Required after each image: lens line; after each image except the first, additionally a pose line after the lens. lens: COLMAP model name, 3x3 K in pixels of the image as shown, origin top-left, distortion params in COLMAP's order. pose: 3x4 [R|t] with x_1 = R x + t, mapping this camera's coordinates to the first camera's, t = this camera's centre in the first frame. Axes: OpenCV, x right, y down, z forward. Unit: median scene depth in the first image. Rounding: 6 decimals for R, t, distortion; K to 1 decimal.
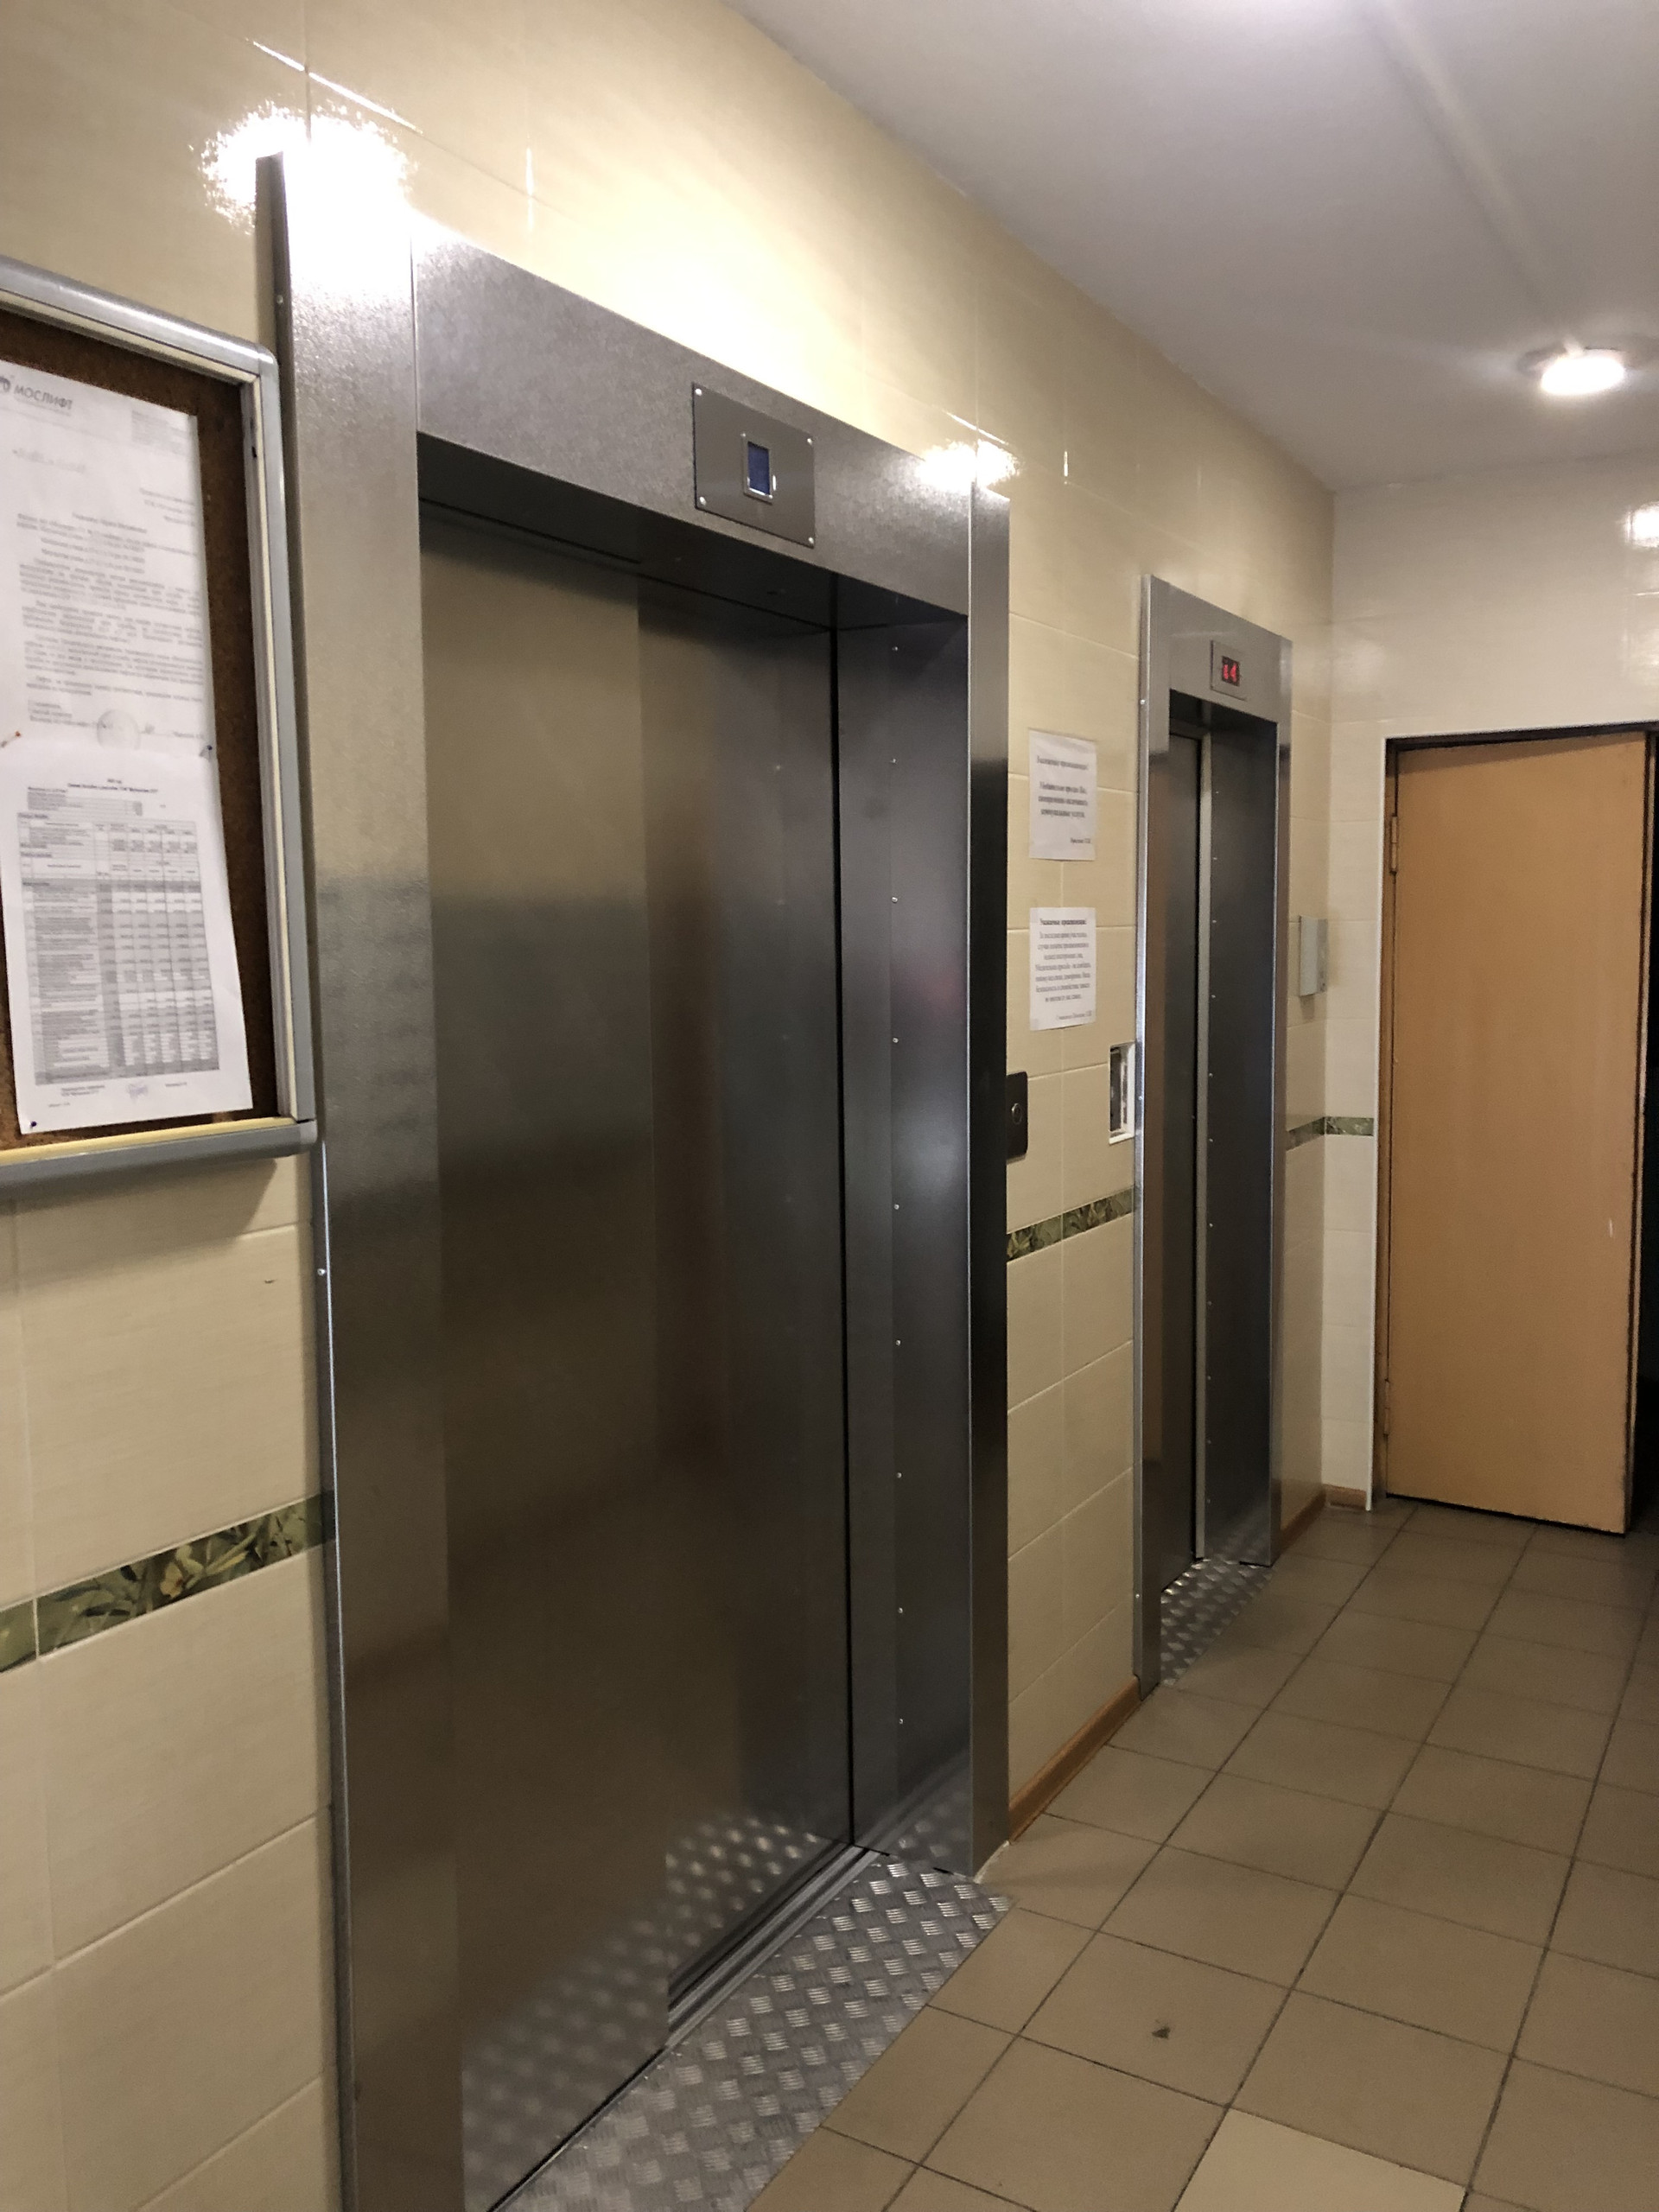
lens RADIAL K [[1800.9, 0, 832.8], [0, 1800.9, 1102.4], [0, 0, 1]] dist [0.025103, 0.000558]
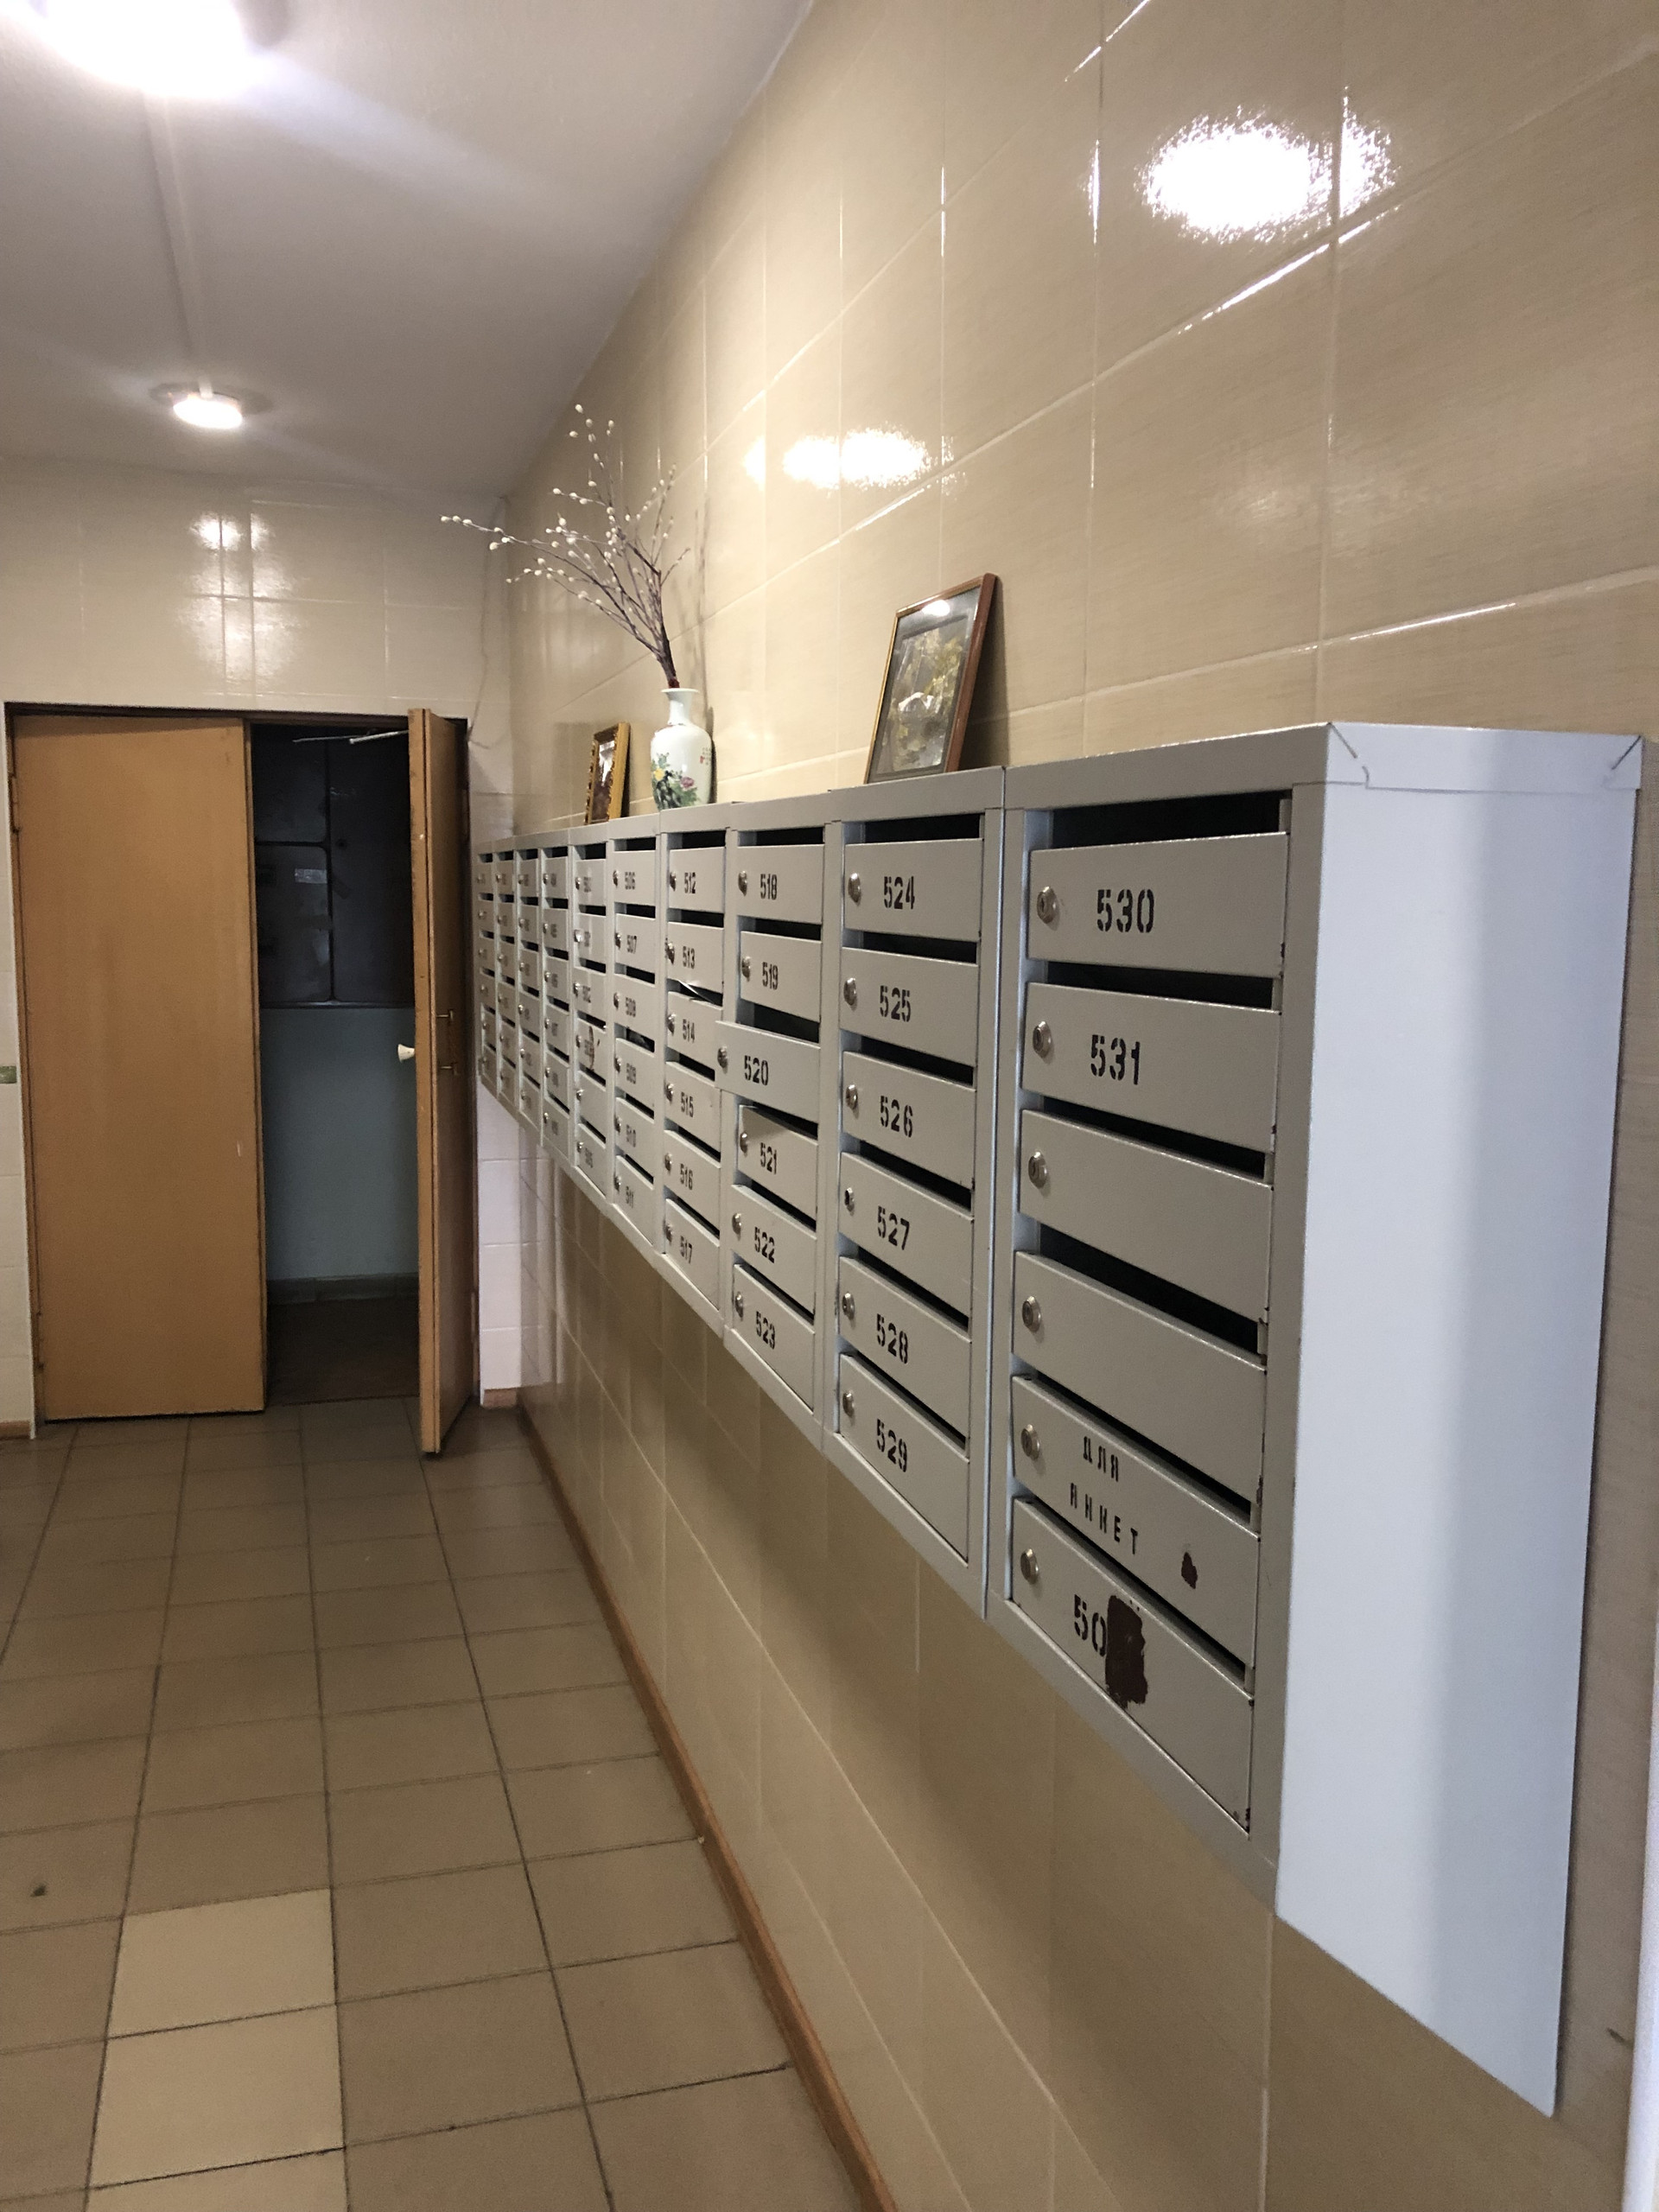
lens RADIAL K [[1800.9, 0, 822.1], [0, 1800.9, 1104.4], [0, 0, 1]] dist [0.025103, 0.000558]
pose [[0.684605, -0.069398, 0.725603, -0.143880], [0.047920, 0.997589, 0.050200, 0.000442], [-0.727338, 0.000404, 0.686280, -0.059990]]
